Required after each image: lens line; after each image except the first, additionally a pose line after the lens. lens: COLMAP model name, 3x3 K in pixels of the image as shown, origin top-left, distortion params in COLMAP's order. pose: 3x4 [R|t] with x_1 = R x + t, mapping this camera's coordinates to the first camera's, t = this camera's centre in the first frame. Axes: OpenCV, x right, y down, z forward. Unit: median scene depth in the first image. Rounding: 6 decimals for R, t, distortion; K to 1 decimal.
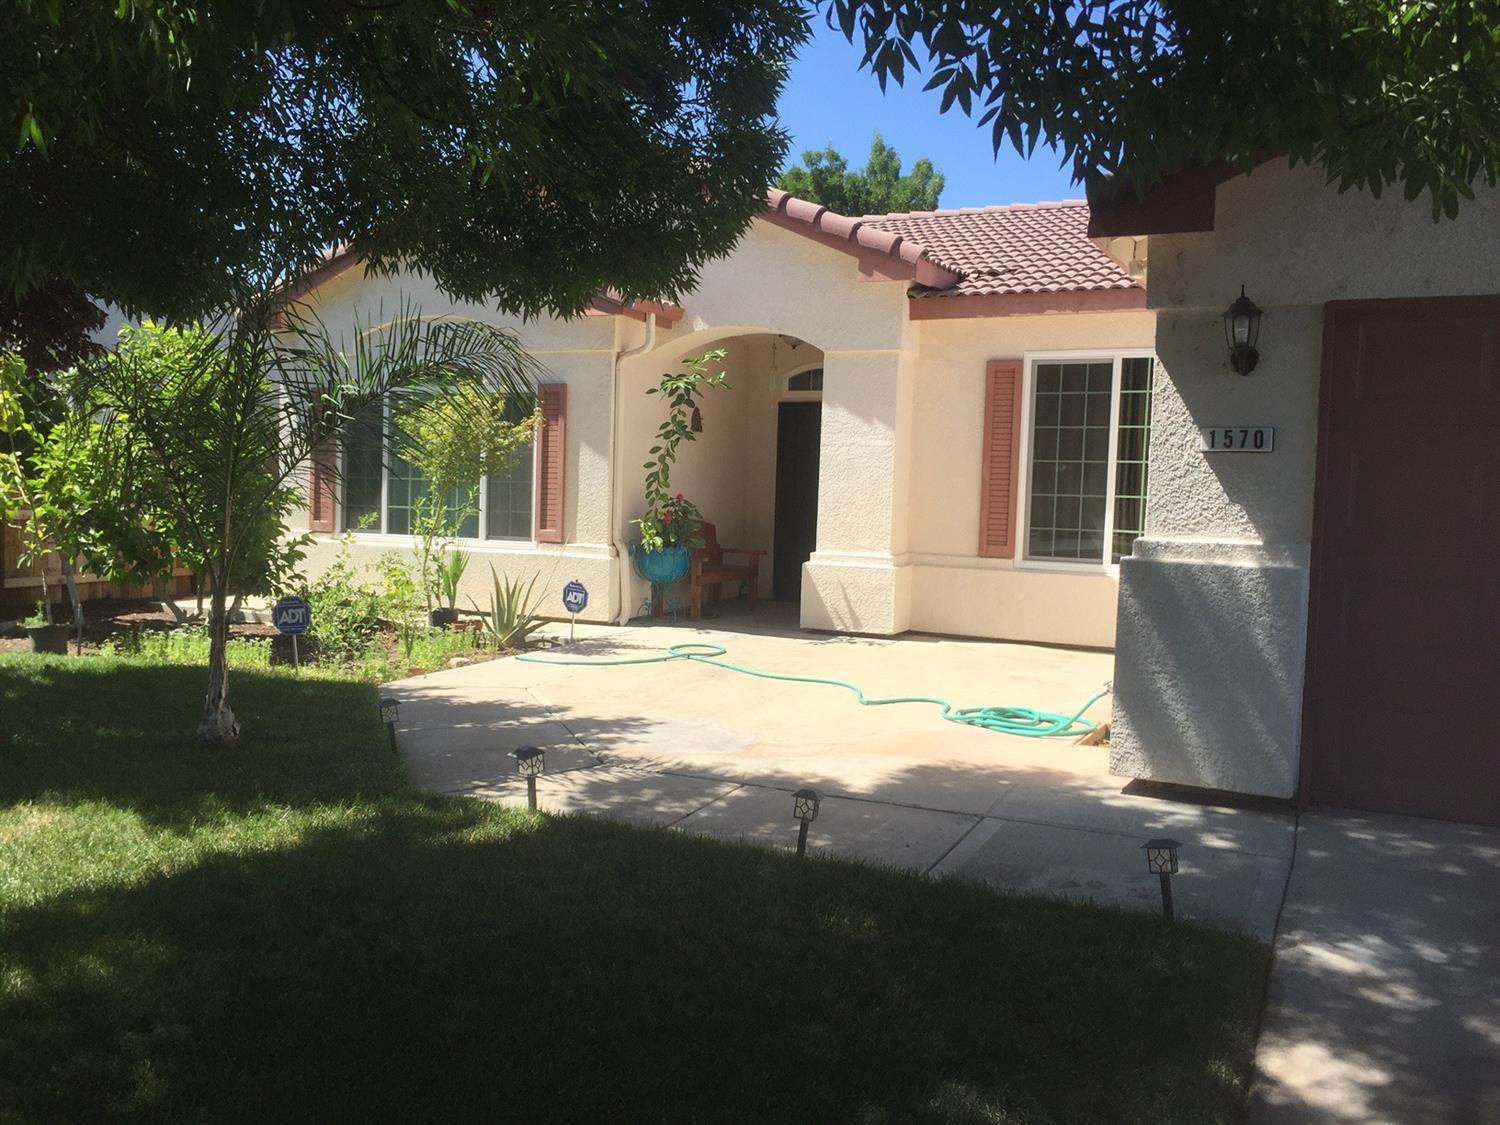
lens RADIAL K [[1273.2, 0, 748.3], [0, 1273.2, 562.0], [0, 0, 1]] dist [0.049939, -0.074210]
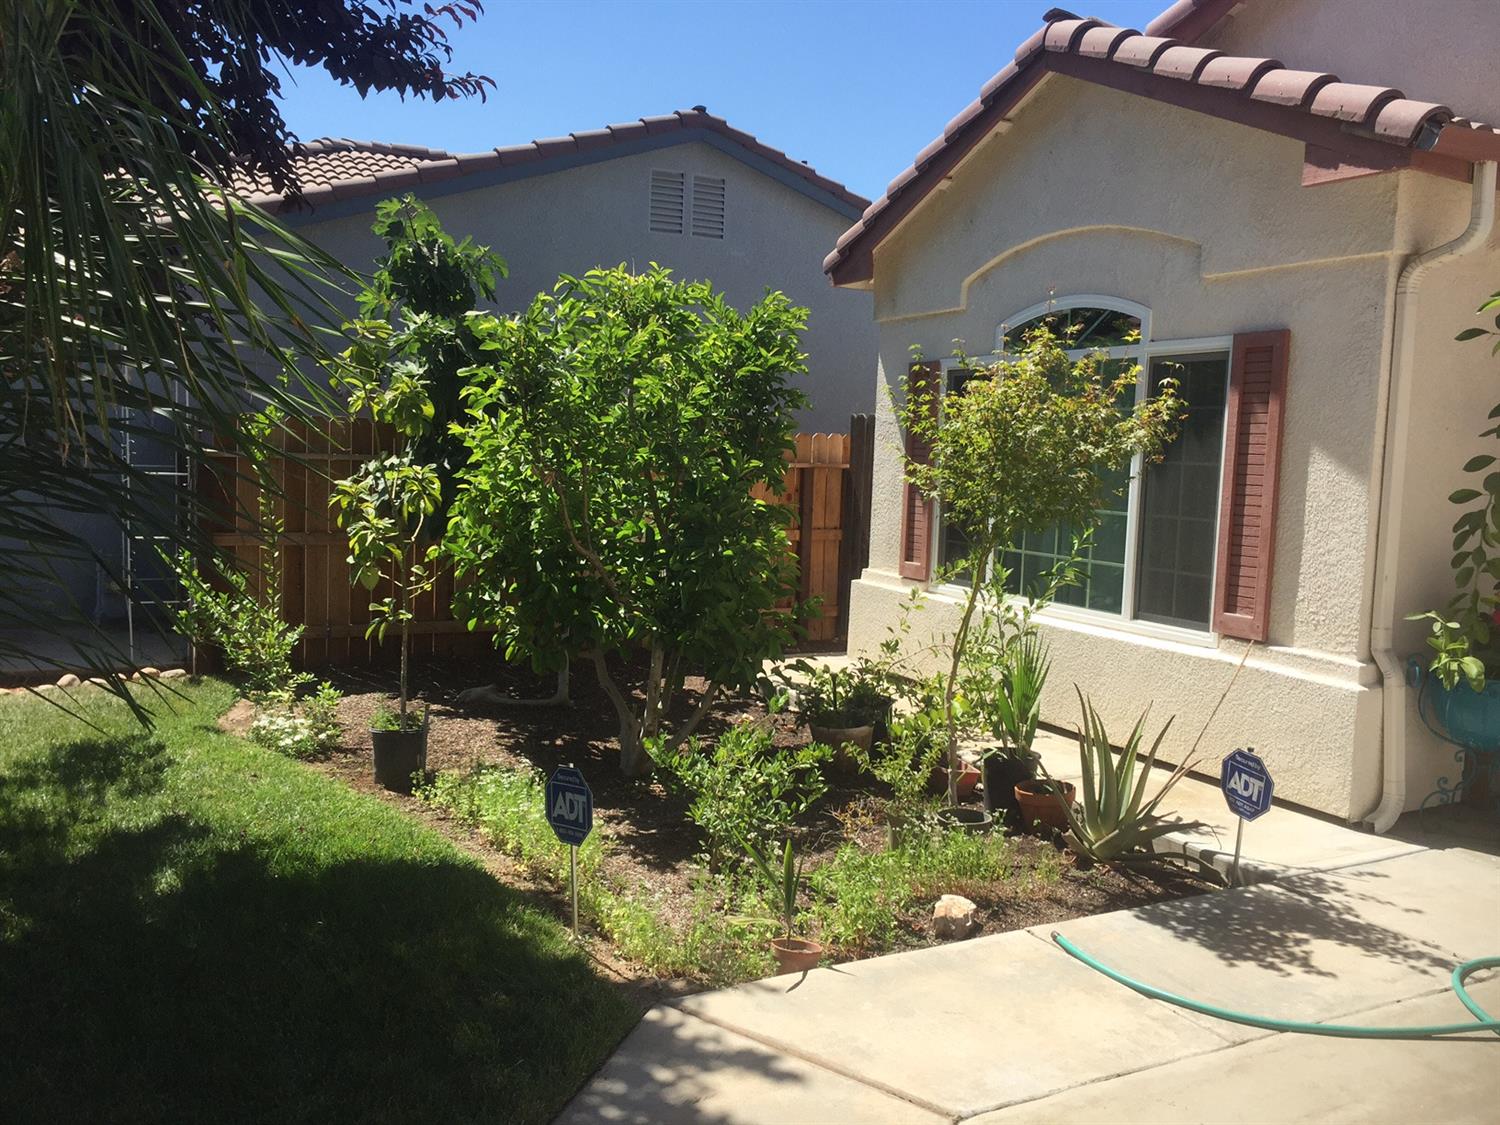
lens RADIAL K [[1273.2, 0, 749.1], [0, 1273.2, 554.9], [0, 0, 1]] dist [0.049939, -0.074210]
pose [[0.792959, 0.051697, -0.607078, -0.000153], [-0.047355, 0.998609, 0.023184, -0.053110], [0.607432, 0.010364, 0.794304, 0.474245]]
